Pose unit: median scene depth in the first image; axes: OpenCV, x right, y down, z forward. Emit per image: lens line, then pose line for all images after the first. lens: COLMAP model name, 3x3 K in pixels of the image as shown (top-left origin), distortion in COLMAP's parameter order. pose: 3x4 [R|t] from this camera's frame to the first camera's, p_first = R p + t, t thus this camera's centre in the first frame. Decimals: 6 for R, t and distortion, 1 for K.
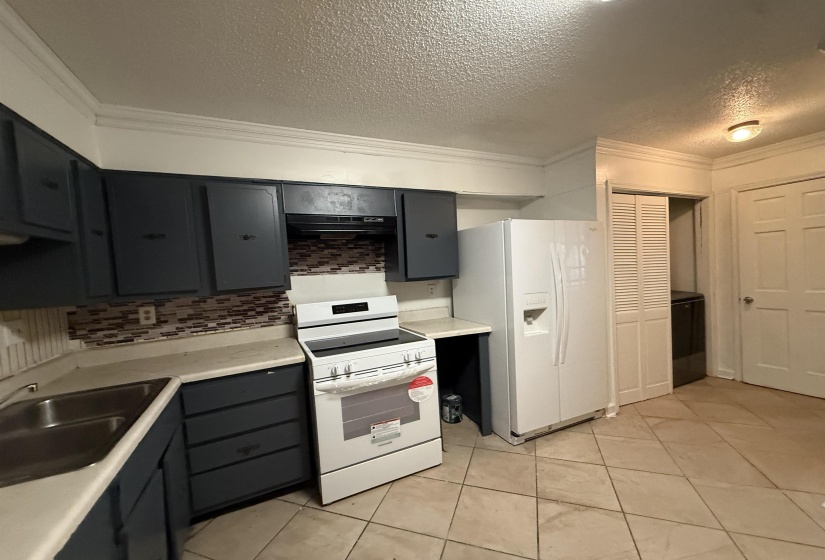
lens RADIAL K [[328.5, 0, 426.7], [0, 328.5, 286.7], [0, 0, 1]] dist [0.000655, 0.000160]
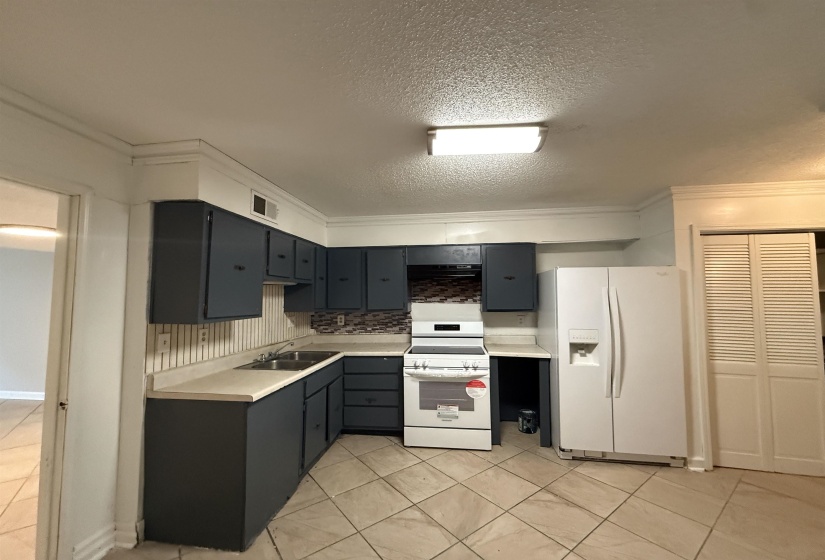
lens RADIAL K [[328.5, 0, 426.7], [0, 328.5, 286.7], [0, 0, 1]] dist [0.000655, 0.000160]
pose [[0.850987, 0.030136, -0.524322, 0.484835], [-0.070360, 0.995894, -0.056955, -0.027051], [0.520453, 0.085359, 0.849613, -0.311598]]
